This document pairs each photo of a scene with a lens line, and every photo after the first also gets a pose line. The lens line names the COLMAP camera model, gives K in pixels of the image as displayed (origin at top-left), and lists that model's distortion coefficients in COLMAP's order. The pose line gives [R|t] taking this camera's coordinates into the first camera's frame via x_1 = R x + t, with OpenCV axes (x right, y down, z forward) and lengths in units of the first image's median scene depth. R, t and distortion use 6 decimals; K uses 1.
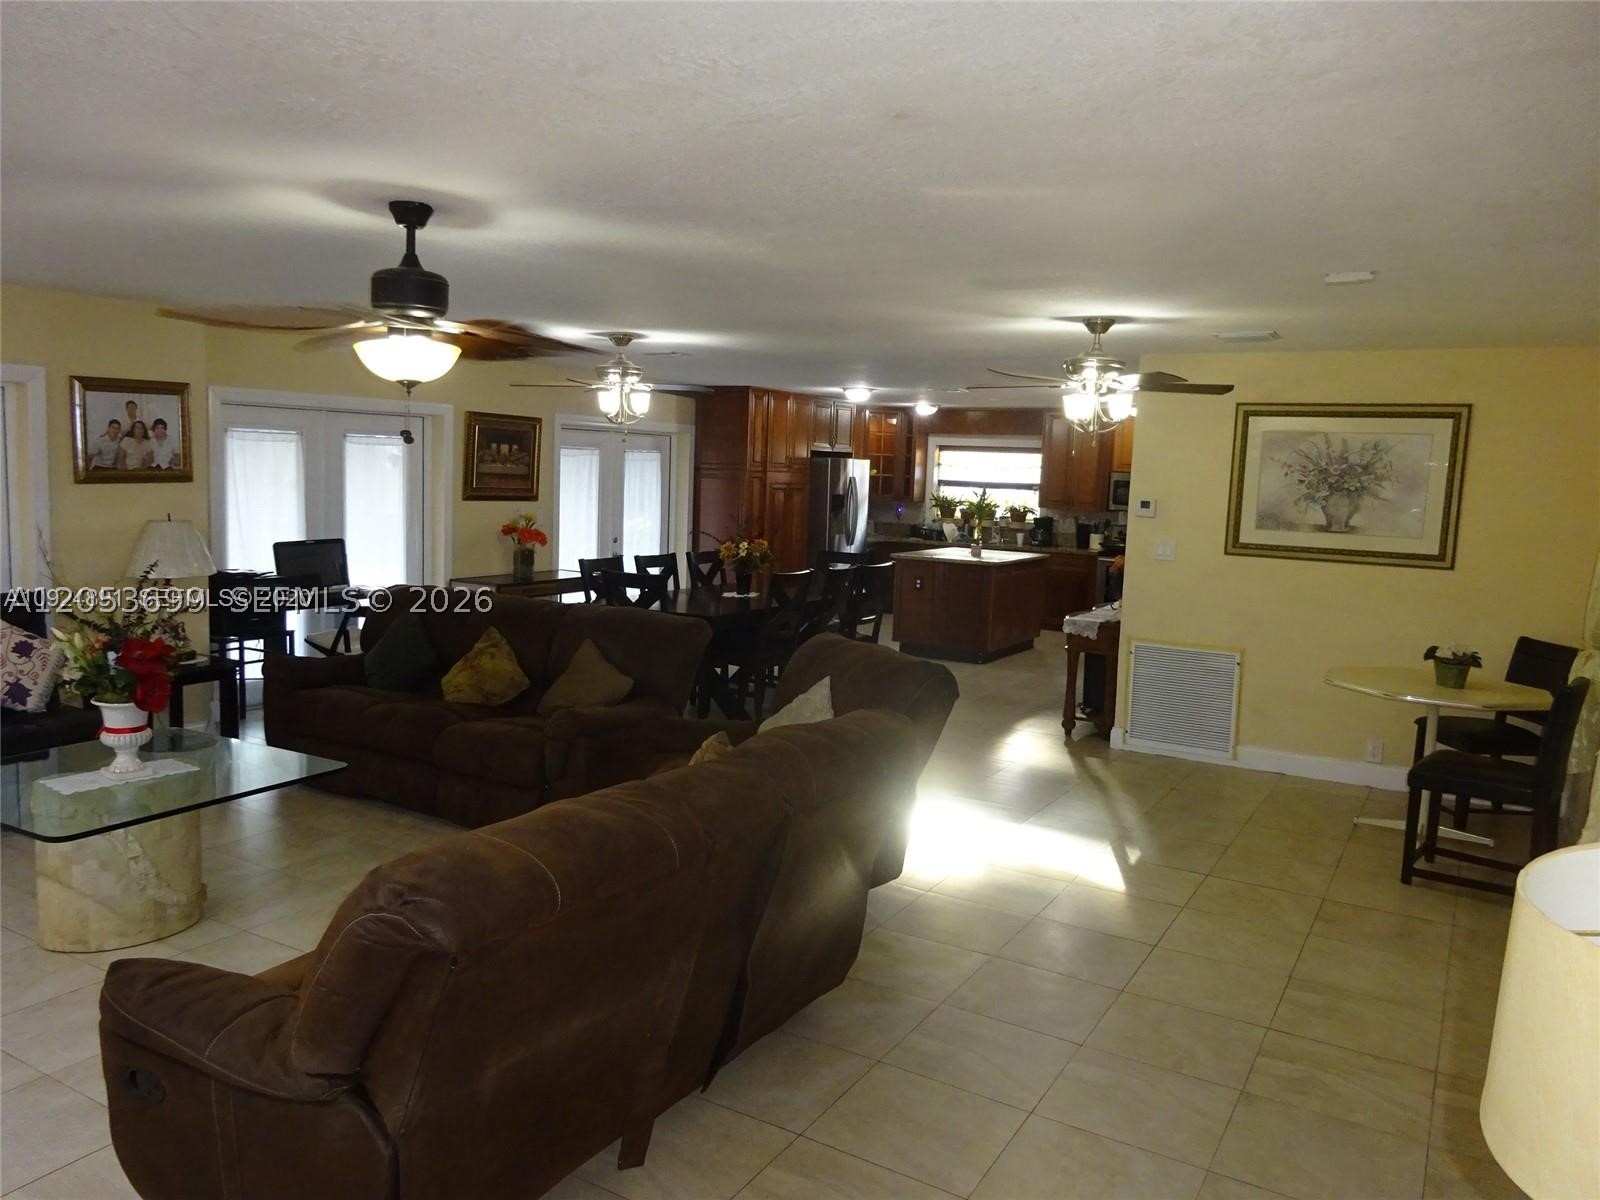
lens RADIAL K [[1165.6, 0, 788.0], [0, 1165.6, 596.6], [0, 0, 1]] dist [-0.000566, 0.010257]
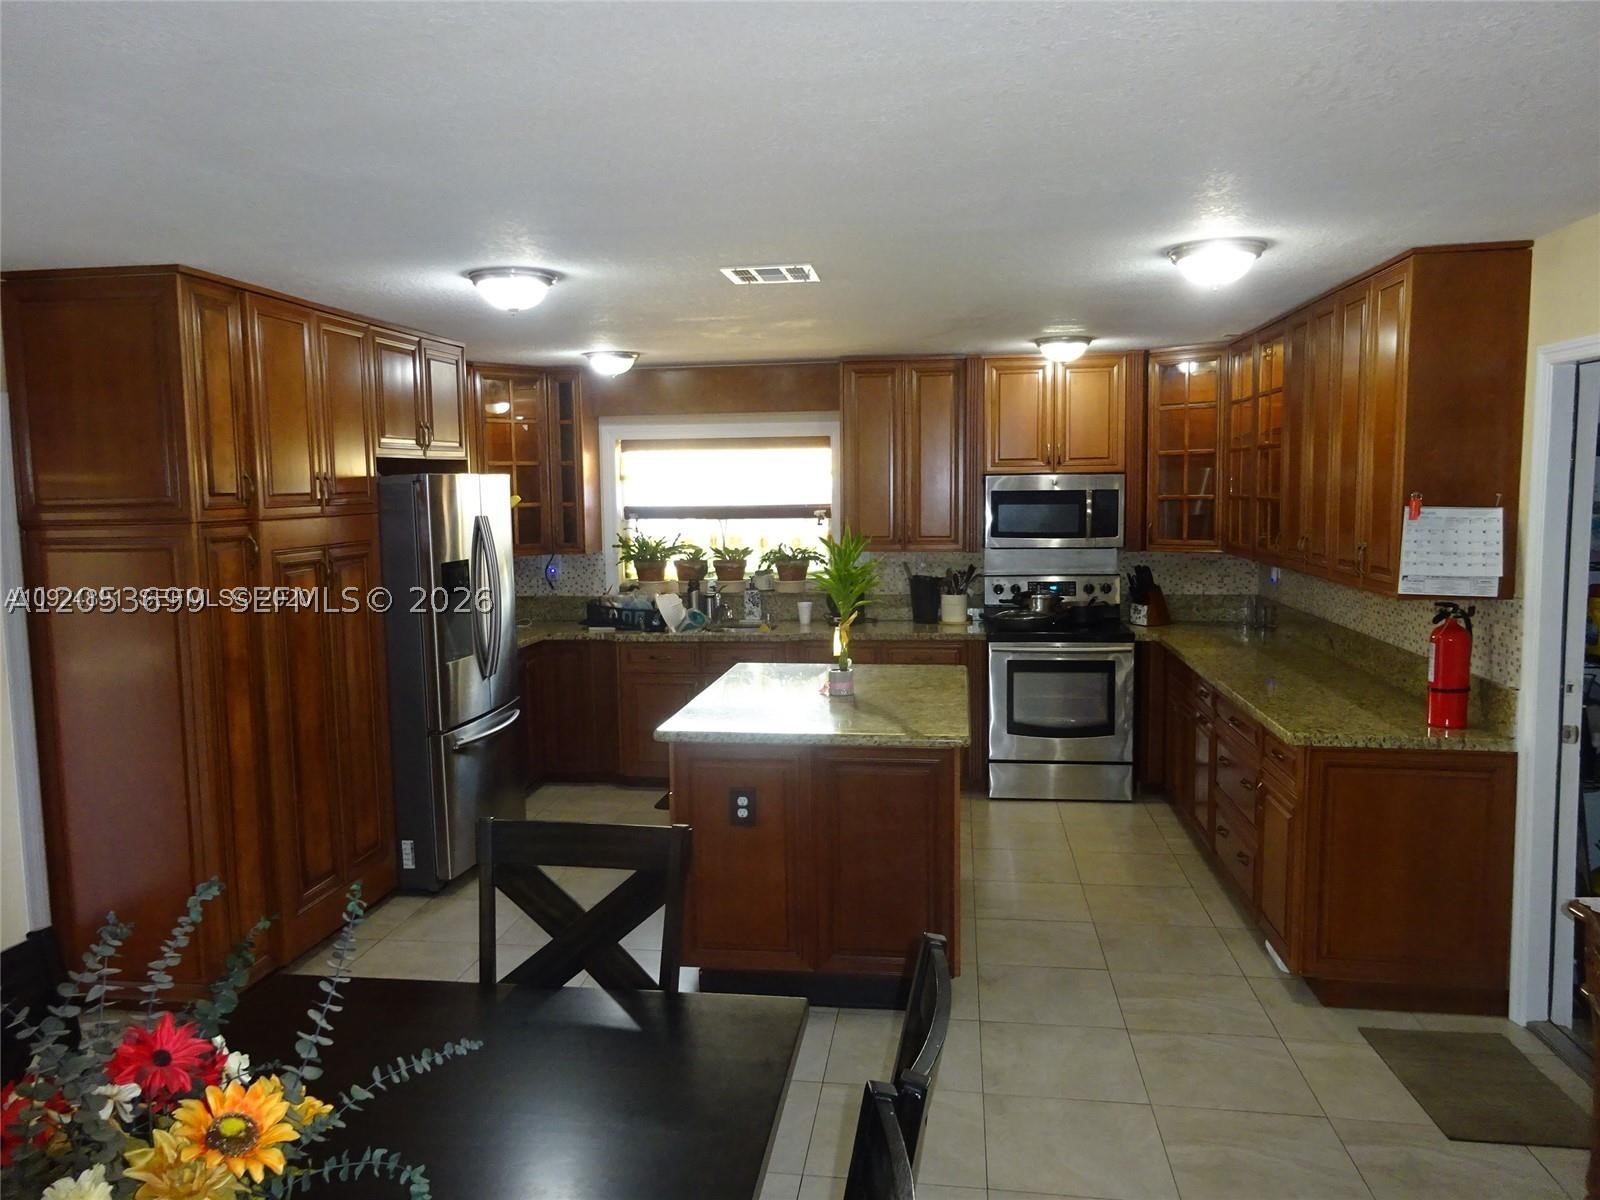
lens RADIAL K [[1165.6, 0, 794.0], [0, 1165.6, 599.7], [0, 0, 1]] dist [-0.000566, 0.010257]
pose [[0.914483, -0.090872, 0.394288, -0.011471], [0.092882, 0.995578, 0.014027, -0.075129], [-0.393820, 0.023795, 0.918880, 0.626464]]
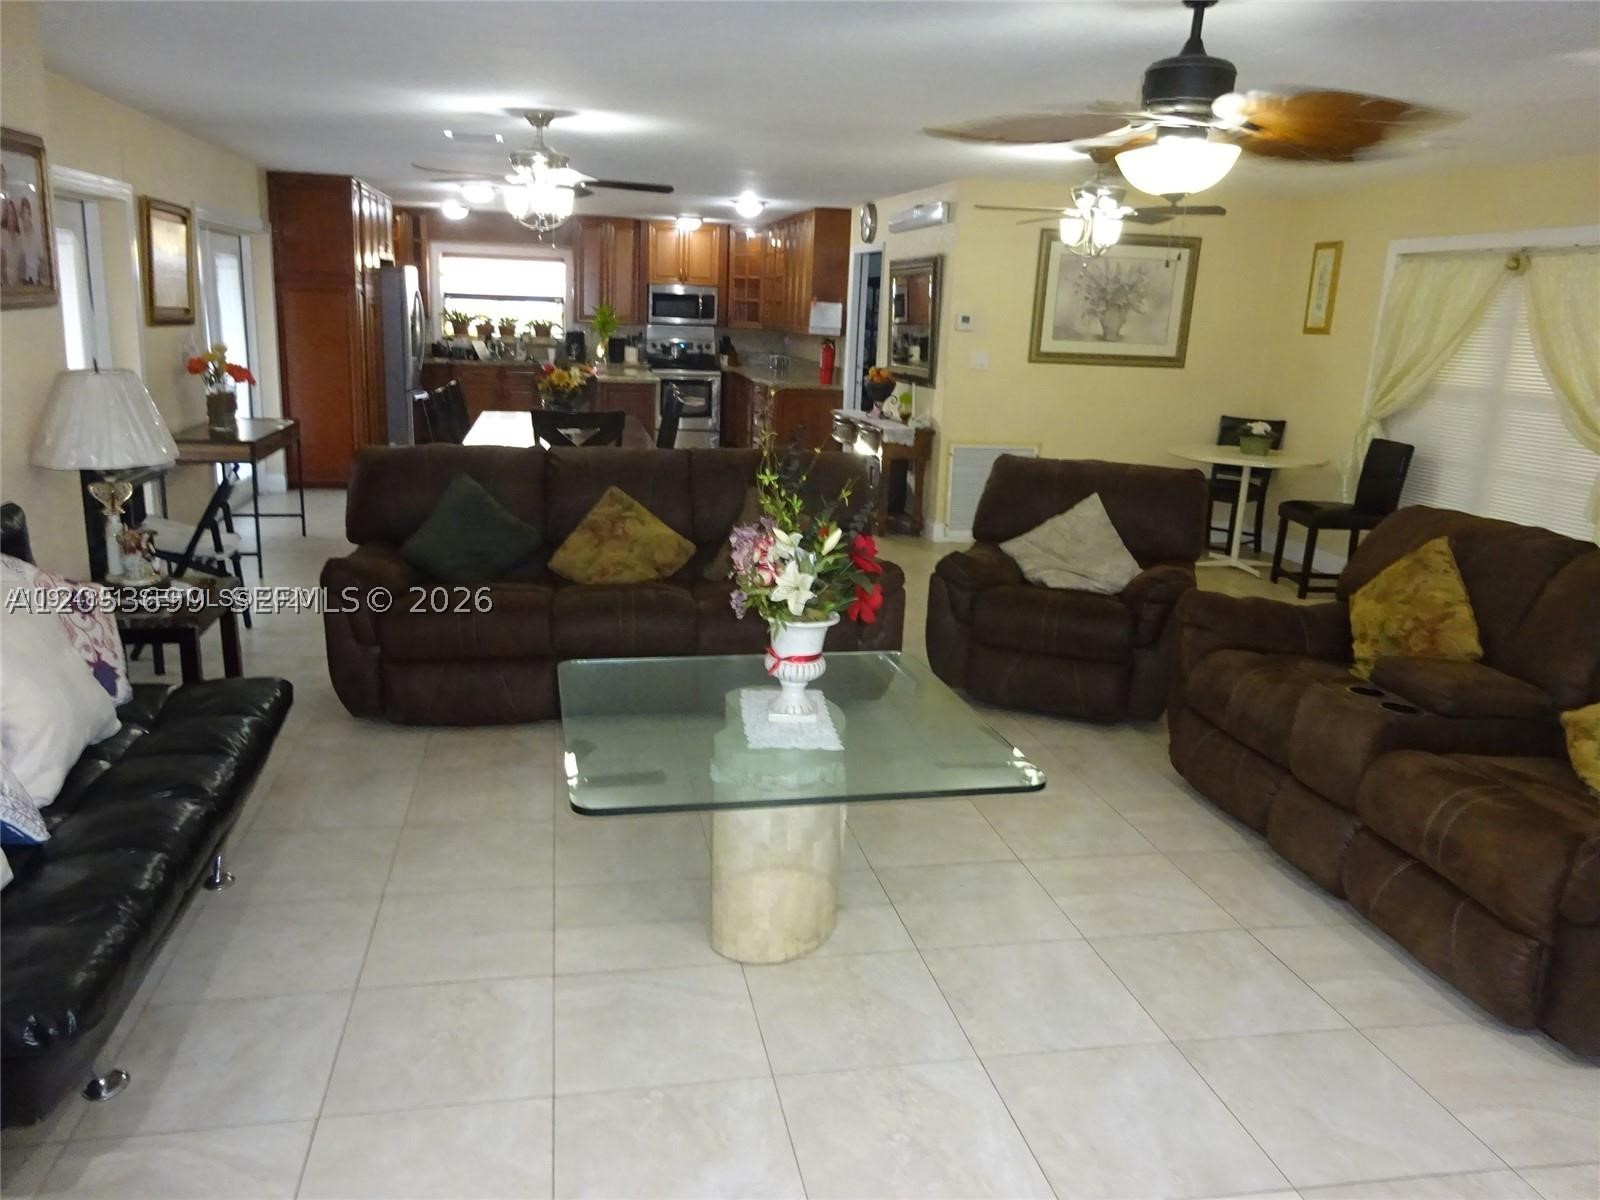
lens RADIAL K [[1165.6, 0, 760.1], [0, 1165.6, 624.1], [0, 0, 1]] dist [-0.000566, 0.010257]
pose [[0.754134, -0.180043, 0.631559, -0.382895], [0.062078, 0.976923, 0.204373, -0.022026], [-0.653780, -0.114919, 0.747907, 0.165703]]
